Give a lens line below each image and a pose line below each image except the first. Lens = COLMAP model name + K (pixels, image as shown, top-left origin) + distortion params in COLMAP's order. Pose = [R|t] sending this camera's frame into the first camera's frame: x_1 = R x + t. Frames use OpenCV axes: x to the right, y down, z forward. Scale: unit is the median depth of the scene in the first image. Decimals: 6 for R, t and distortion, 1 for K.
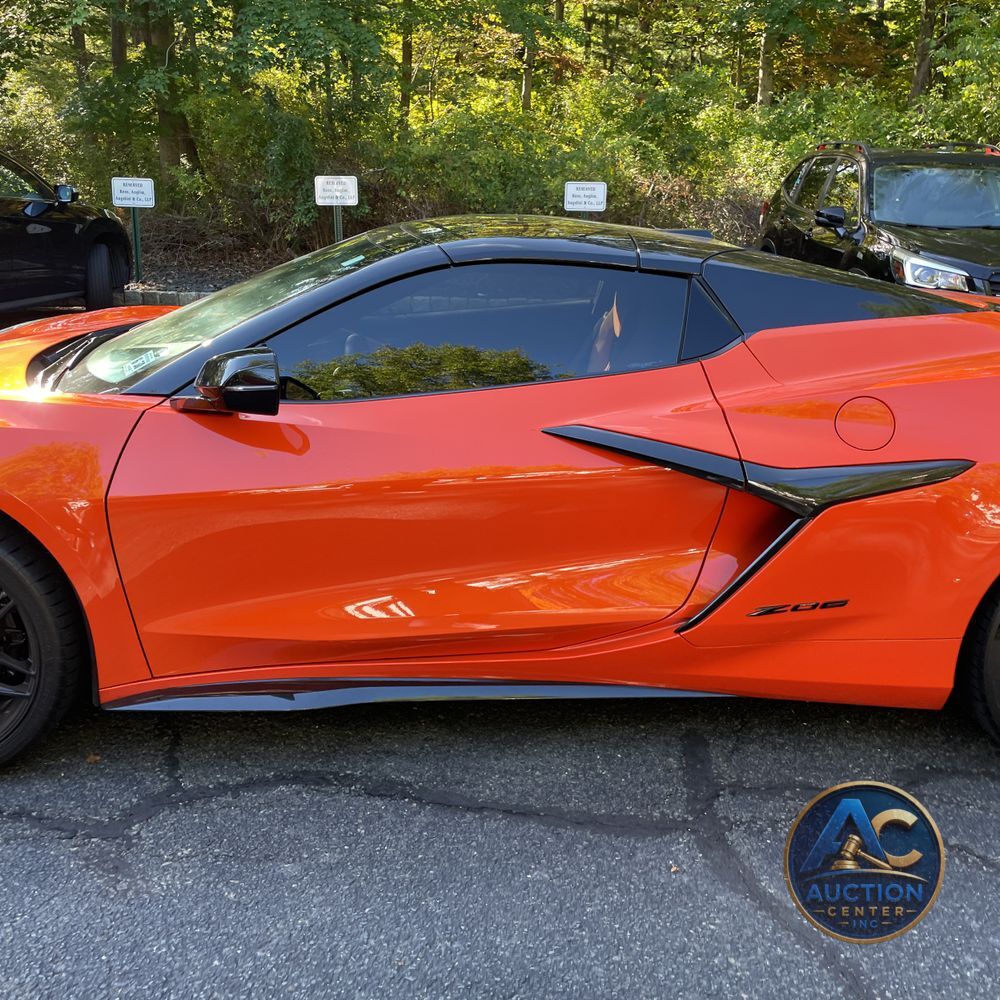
lens RADIAL K [[1061.4, 0, 530.9], [0, 1061.4, 505.1], [0, 0, 1]] dist [0.056407, -0.087192]
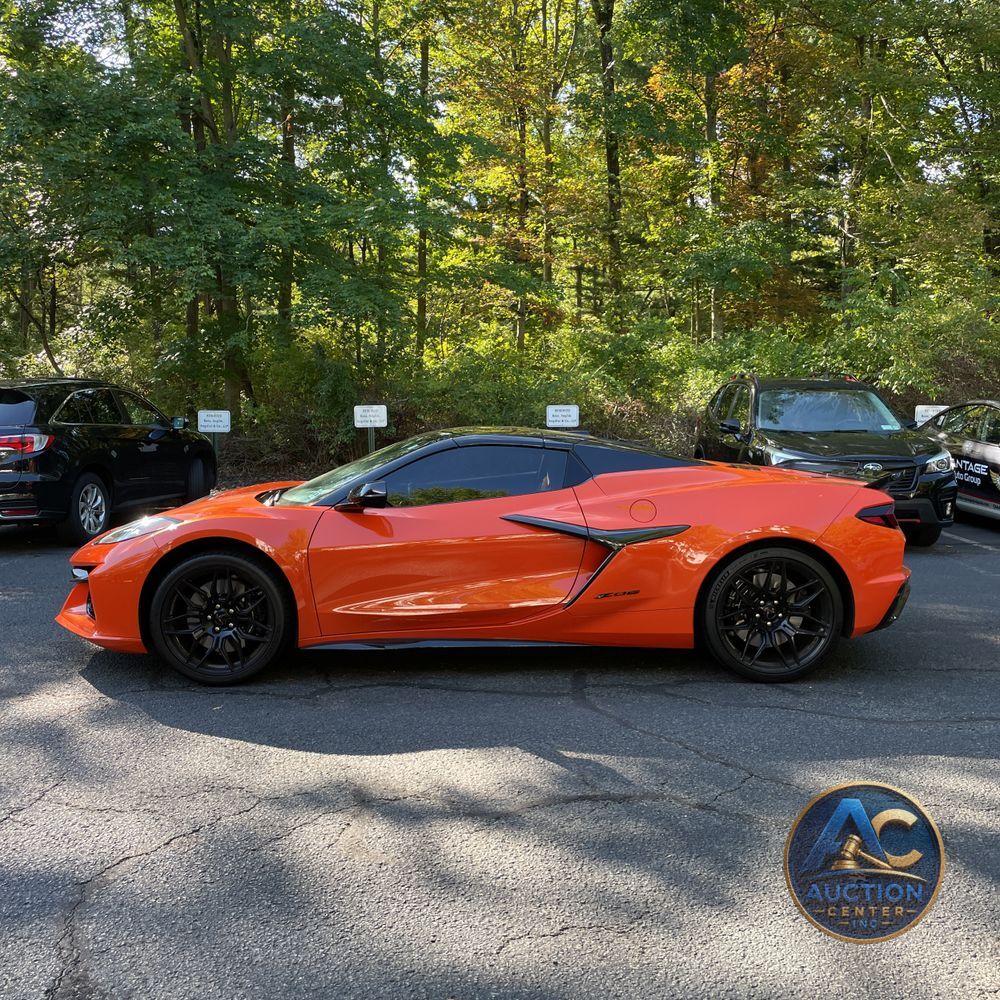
lens RADIAL K [[1044.7, 0, 502.5], [0, 1044.7, 500.2], [0, 0, 1]] dist [0.106009, -0.149988]
pose [[0.999315, -0.019627, -0.031370, 0.015820], [0.012904, 0.979371, -0.201659, 0.062669], [0.034681, 0.201116, 0.978953, -0.215513]]
